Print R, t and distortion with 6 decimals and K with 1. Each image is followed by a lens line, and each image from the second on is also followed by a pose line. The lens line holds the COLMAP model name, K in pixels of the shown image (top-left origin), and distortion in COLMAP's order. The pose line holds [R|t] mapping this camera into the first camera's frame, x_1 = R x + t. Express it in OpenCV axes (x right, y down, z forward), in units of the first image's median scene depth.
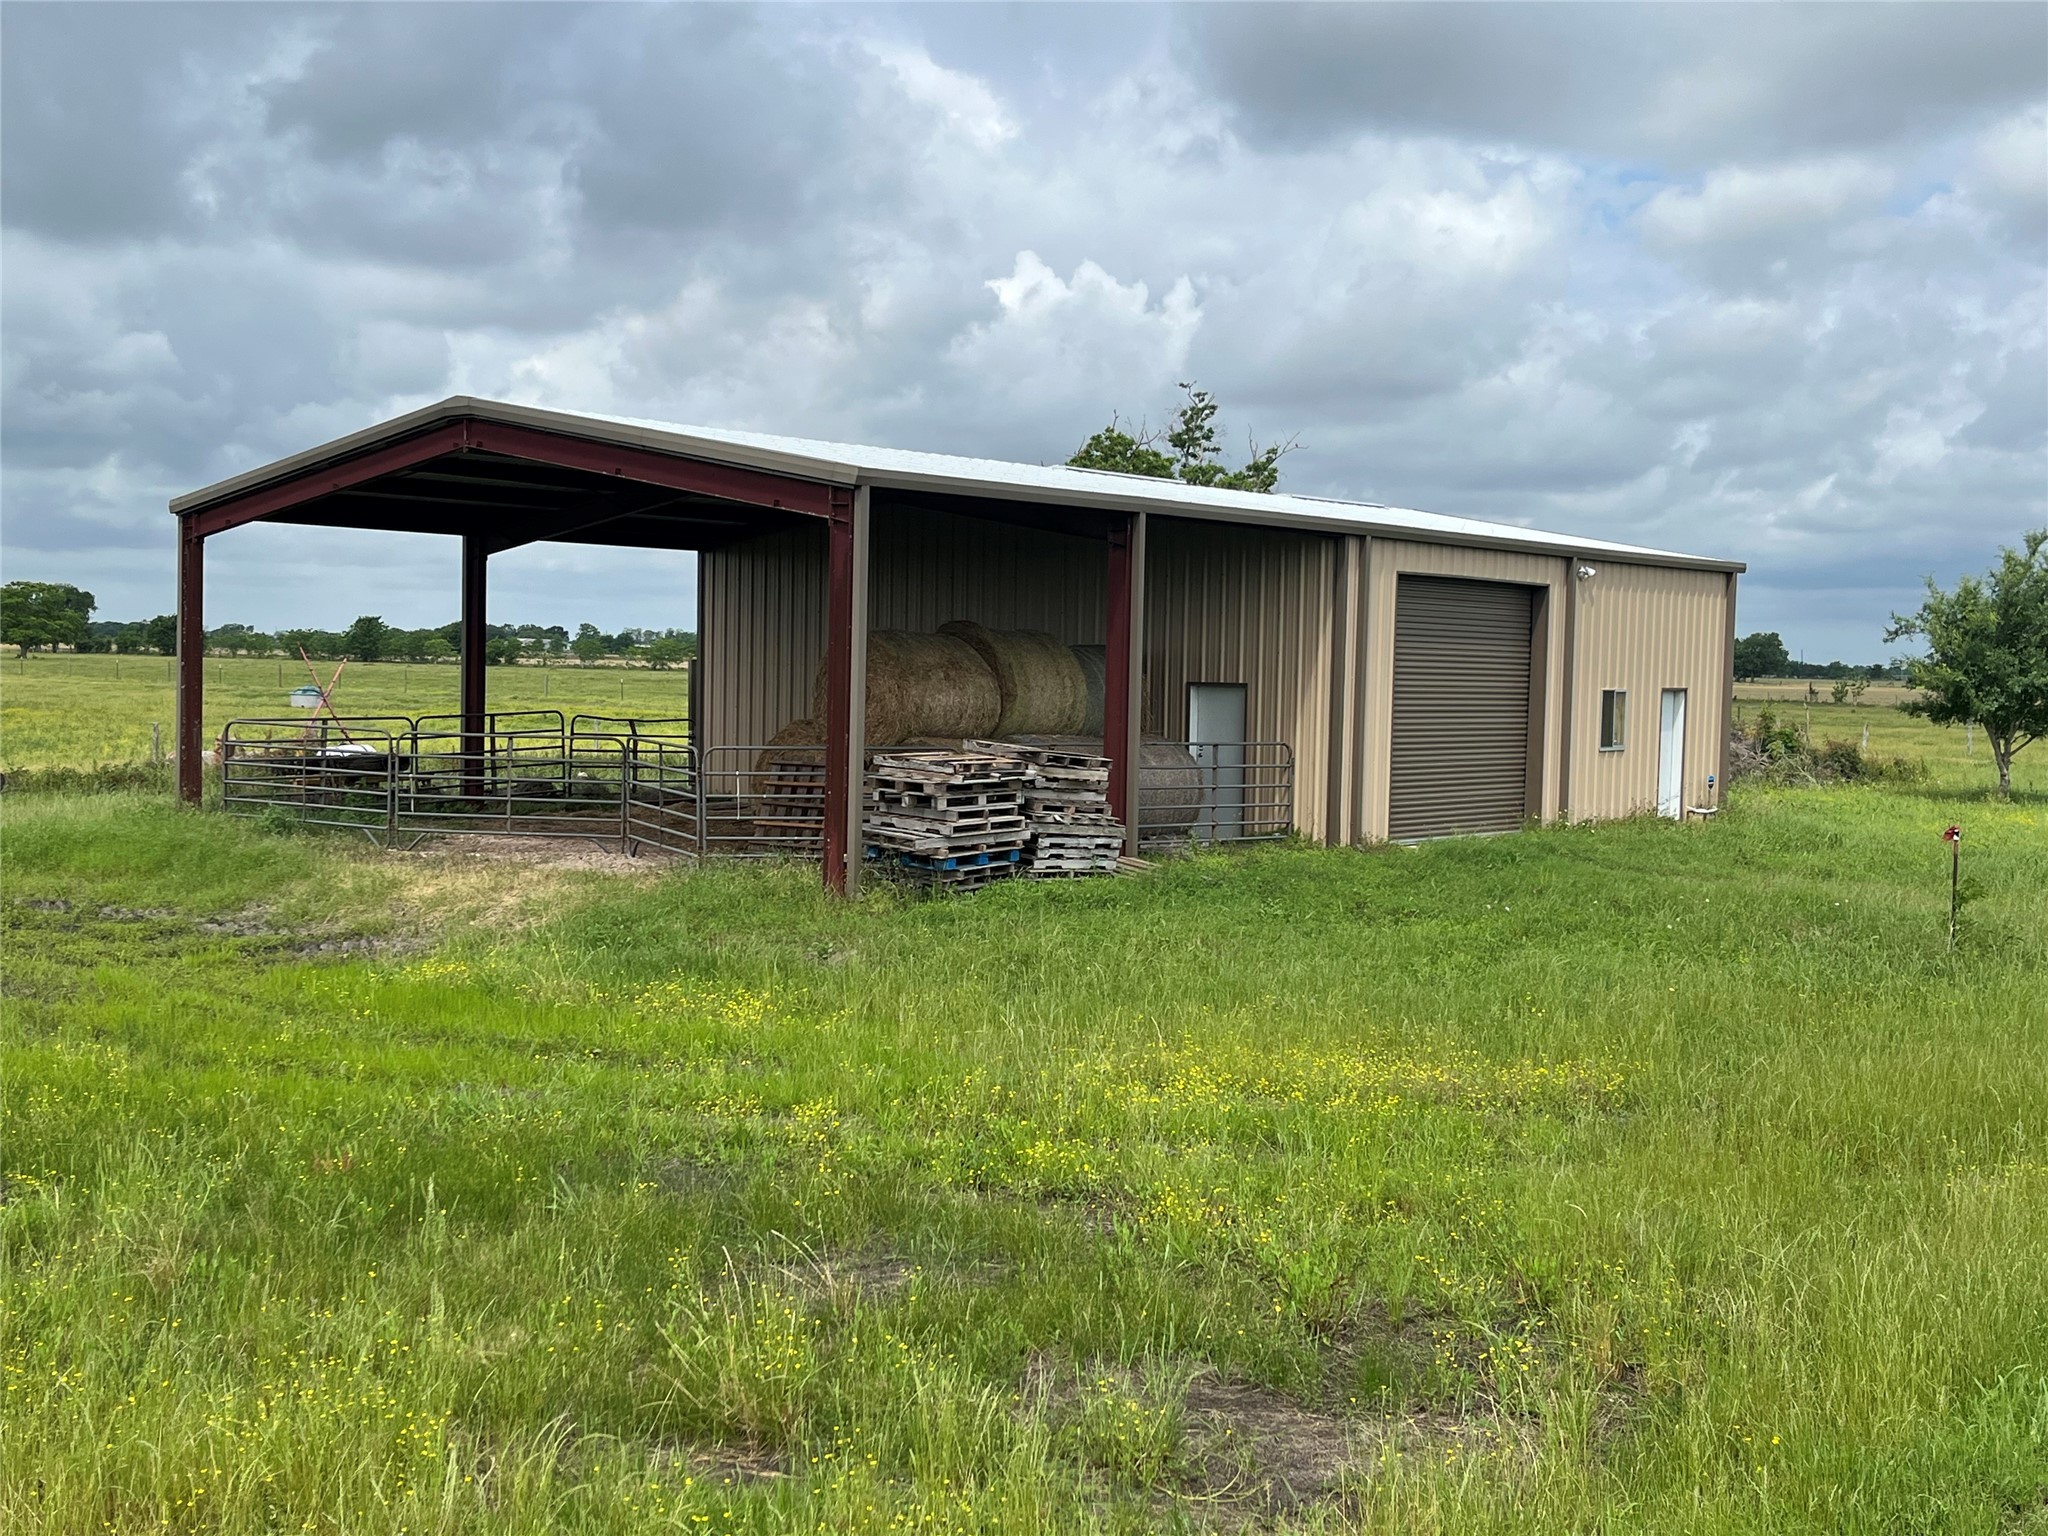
lens RADIAL K [[2226.0, 0, 1019.3], [0, 2226.0, 771.3], [0, 0, 1]] dist [0.022133, 0.000000]
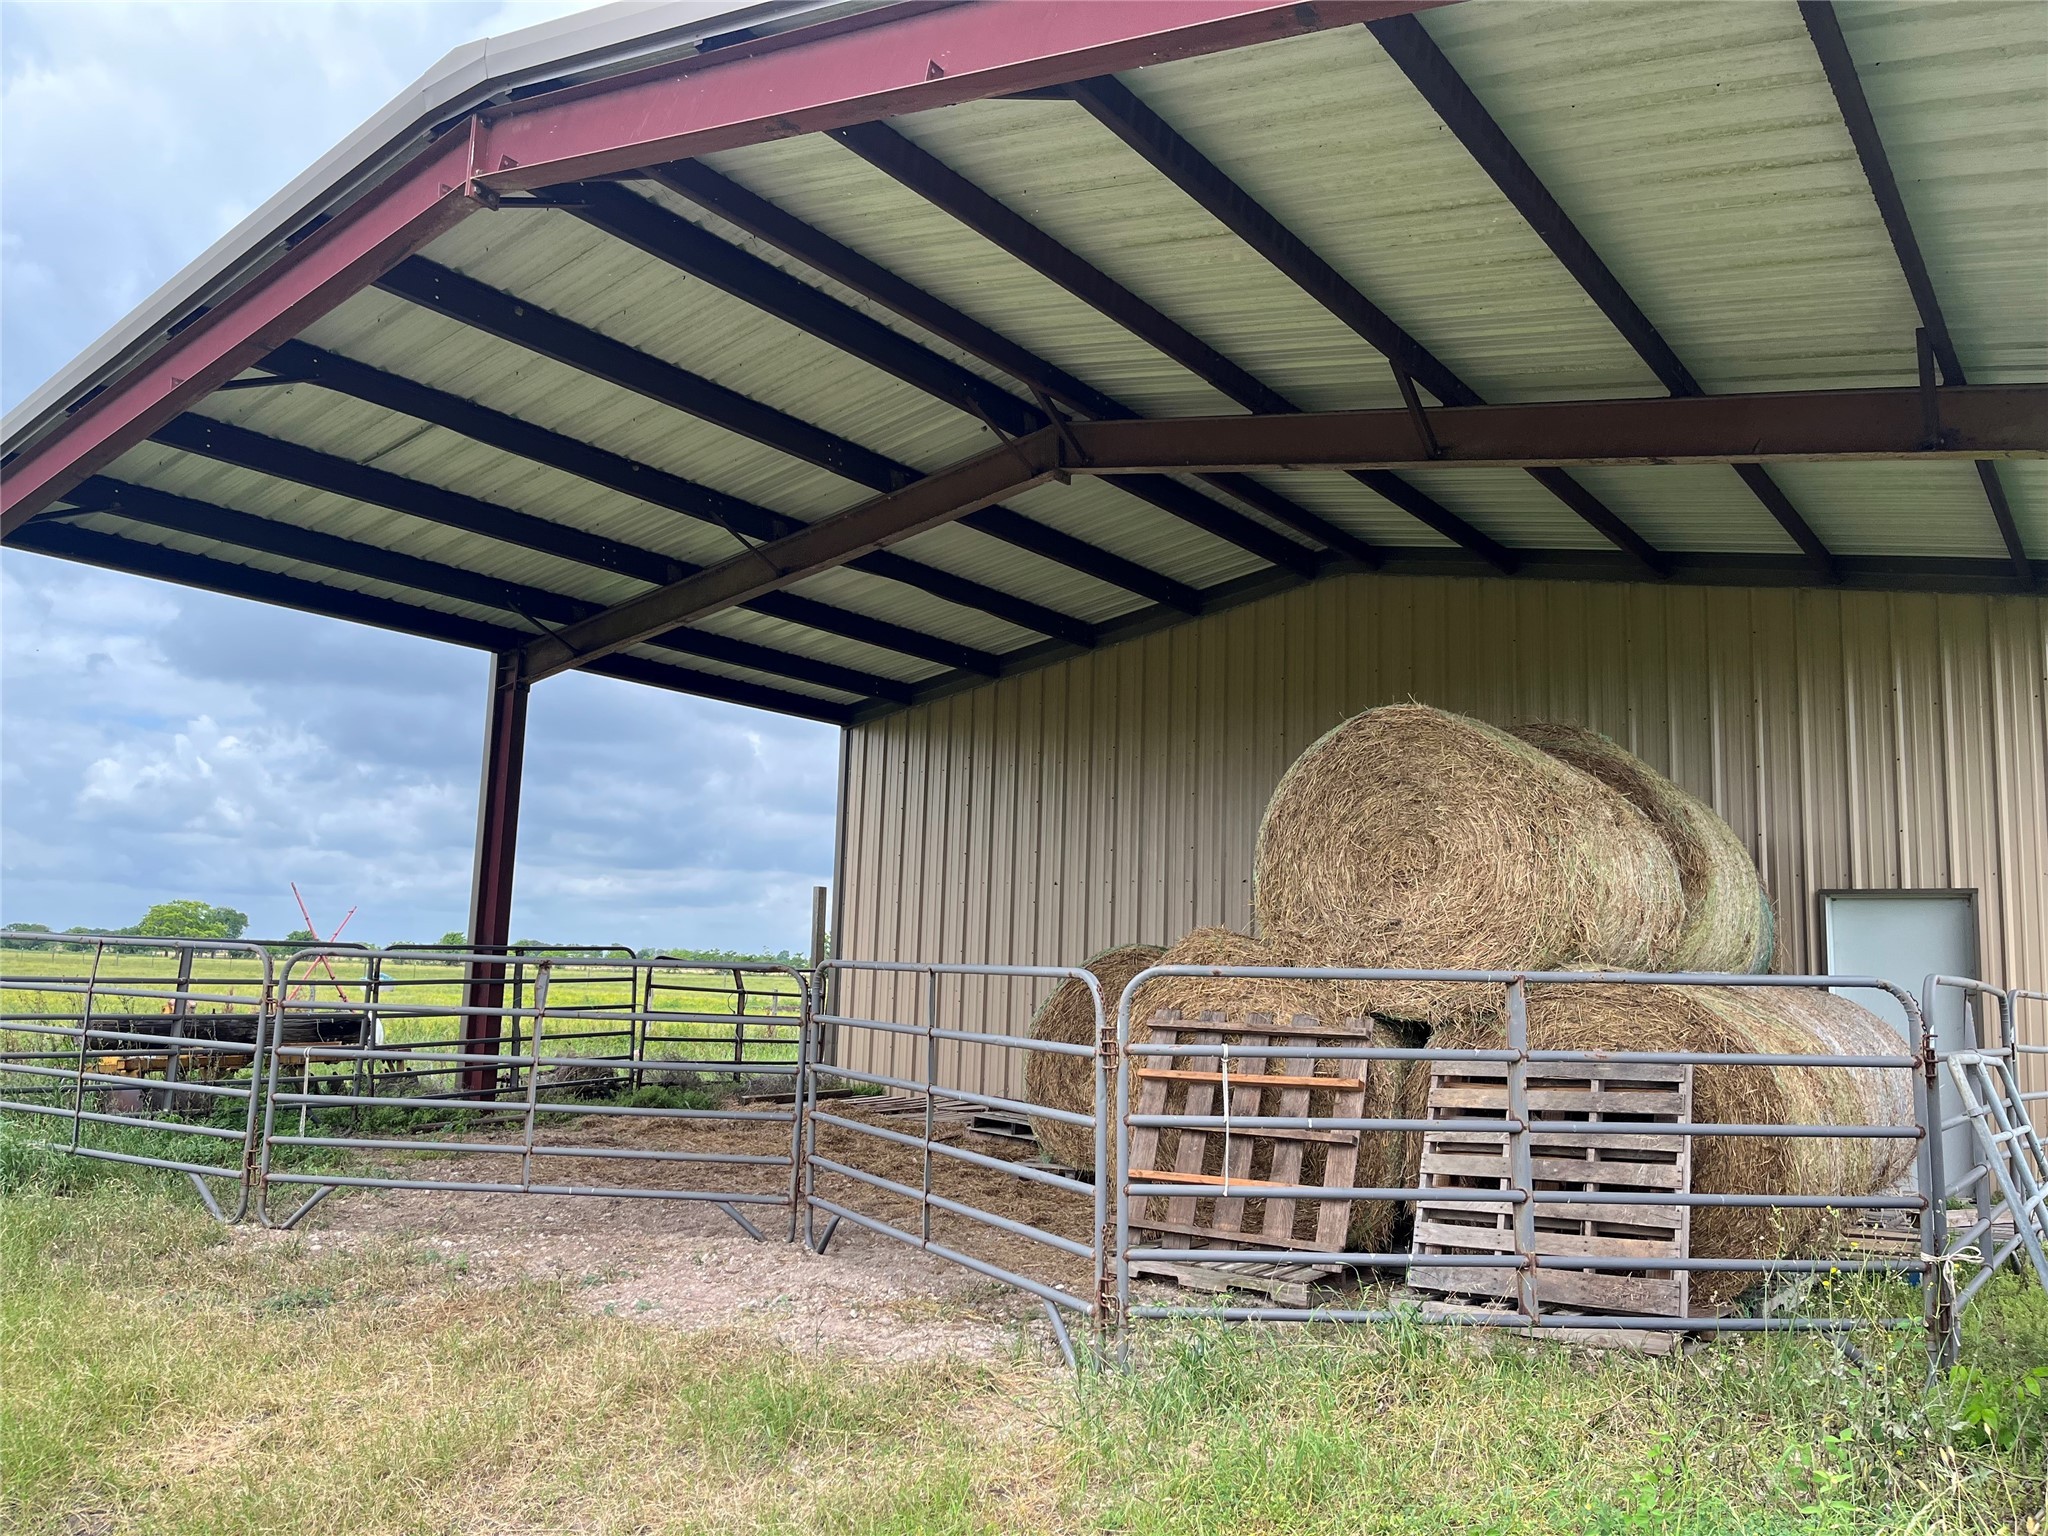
lens RADIAL K [[1578.4, 0, 1018.1], [0, 1578.4, 699.7], [0, 0, 1]] dist [0.029290, -0.004354]
pose [[0.998407, 0.022206, 0.051867, -0.095432], [-0.010257, 0.975409, -0.220164, 0.001242], [-0.055481, 0.219281, 0.974083, 0.427124]]
